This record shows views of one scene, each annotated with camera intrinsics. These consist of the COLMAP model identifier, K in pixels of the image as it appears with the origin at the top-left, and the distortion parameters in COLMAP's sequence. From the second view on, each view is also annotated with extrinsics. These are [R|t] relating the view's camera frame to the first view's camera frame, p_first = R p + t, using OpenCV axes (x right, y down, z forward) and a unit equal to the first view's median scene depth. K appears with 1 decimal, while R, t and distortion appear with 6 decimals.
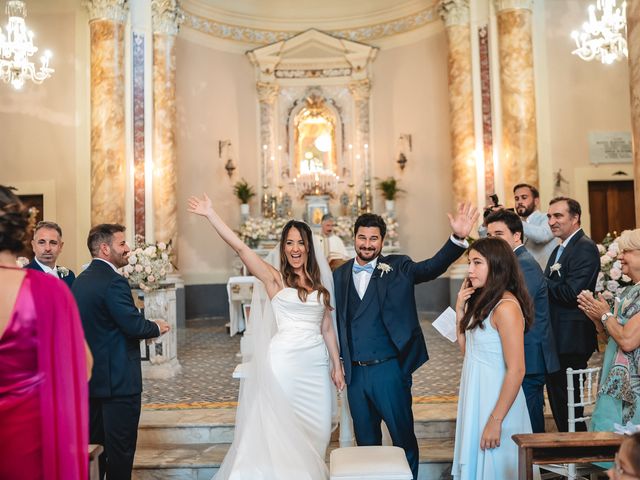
lens RADIAL K [[495.7, 0, 319.3], [0, 495.7, 241.1], [0, 0, 1]] dist [0.008098, 0.000223]
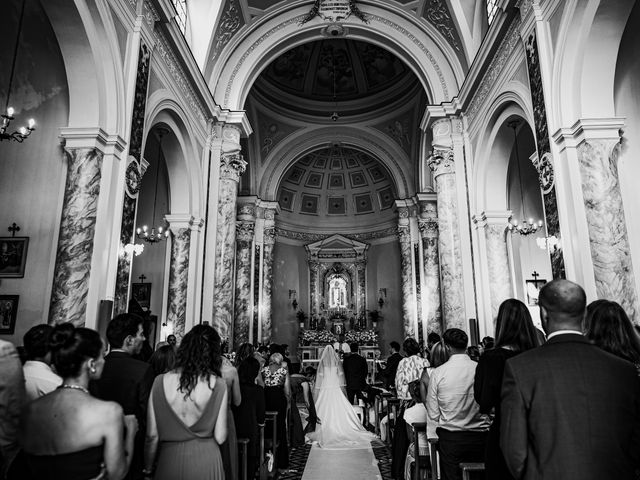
lens RADIAL K [[495.7, 0, 321.1], [0, 495.7, 241.3], [0, 0, 1]] dist [0.008098, 0.000223]
pose [[0.999114, 0.013918, -0.039714, 0.002038], [-0.020436, 0.985445, -0.168762, -0.065529], [0.036787, 0.169424, 0.984856, -1.078539]]
